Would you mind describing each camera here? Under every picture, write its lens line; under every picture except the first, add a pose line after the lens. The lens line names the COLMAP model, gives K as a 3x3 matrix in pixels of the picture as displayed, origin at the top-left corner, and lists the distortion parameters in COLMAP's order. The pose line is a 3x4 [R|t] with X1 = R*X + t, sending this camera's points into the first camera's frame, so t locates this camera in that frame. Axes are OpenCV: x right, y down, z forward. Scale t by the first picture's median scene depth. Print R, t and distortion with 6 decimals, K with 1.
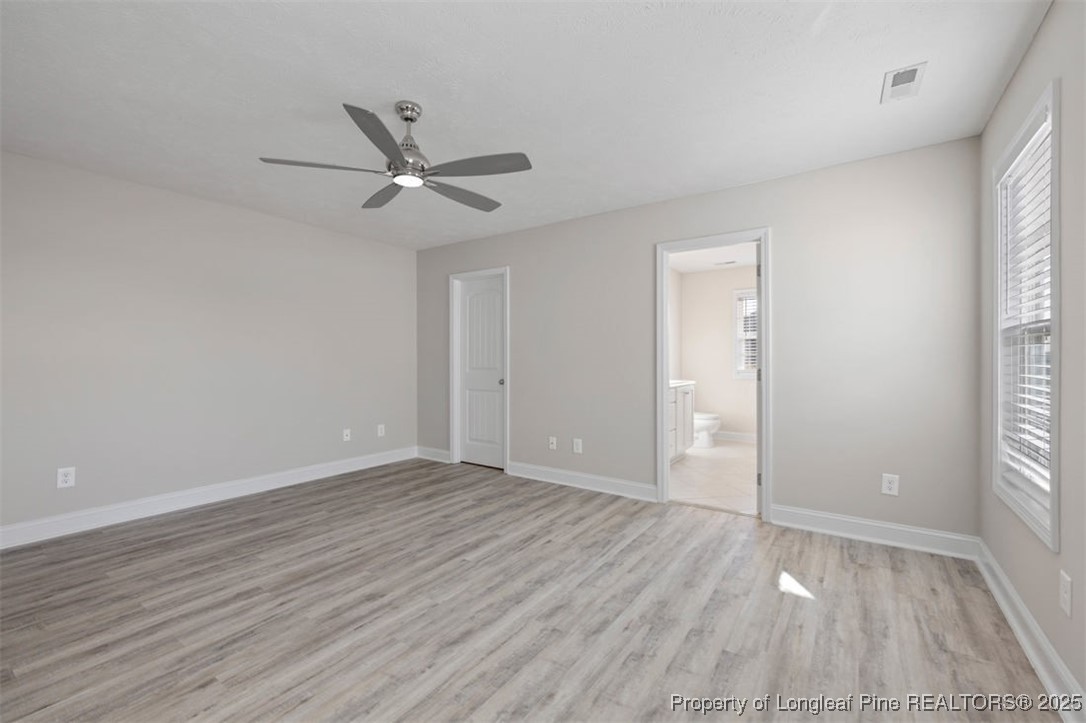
lens RADIAL K [[468.2, 0, 544.3], [0, 468.2, 359.7], [0, 0, 1]] dist [0.003856, 0.000850]
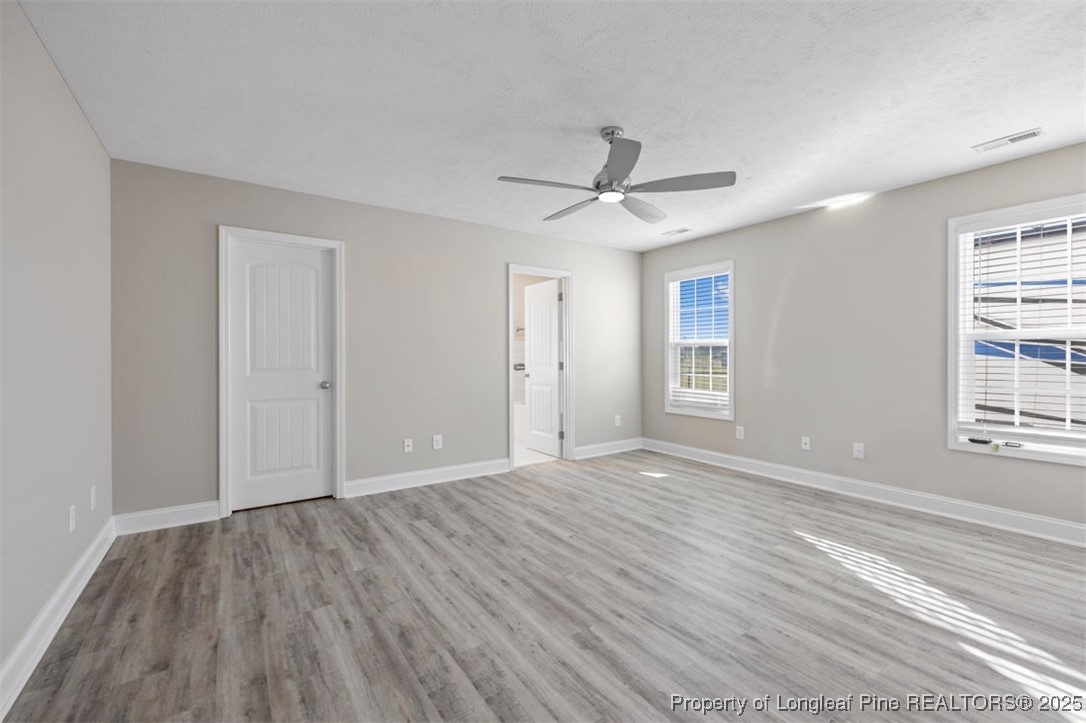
lens RADIAL K [[468.2, 0, 545.2], [0, 468.2, 358.5], [0, 0, 1]] dist [0.003856, 0.000850]
pose [[0.324842, -0.003017, 0.945764, -0.999485], [0.004226, 0.999990, 0.001738, 0.004354], [-0.945759, 0.003432, 0.324851, 0.562532]]
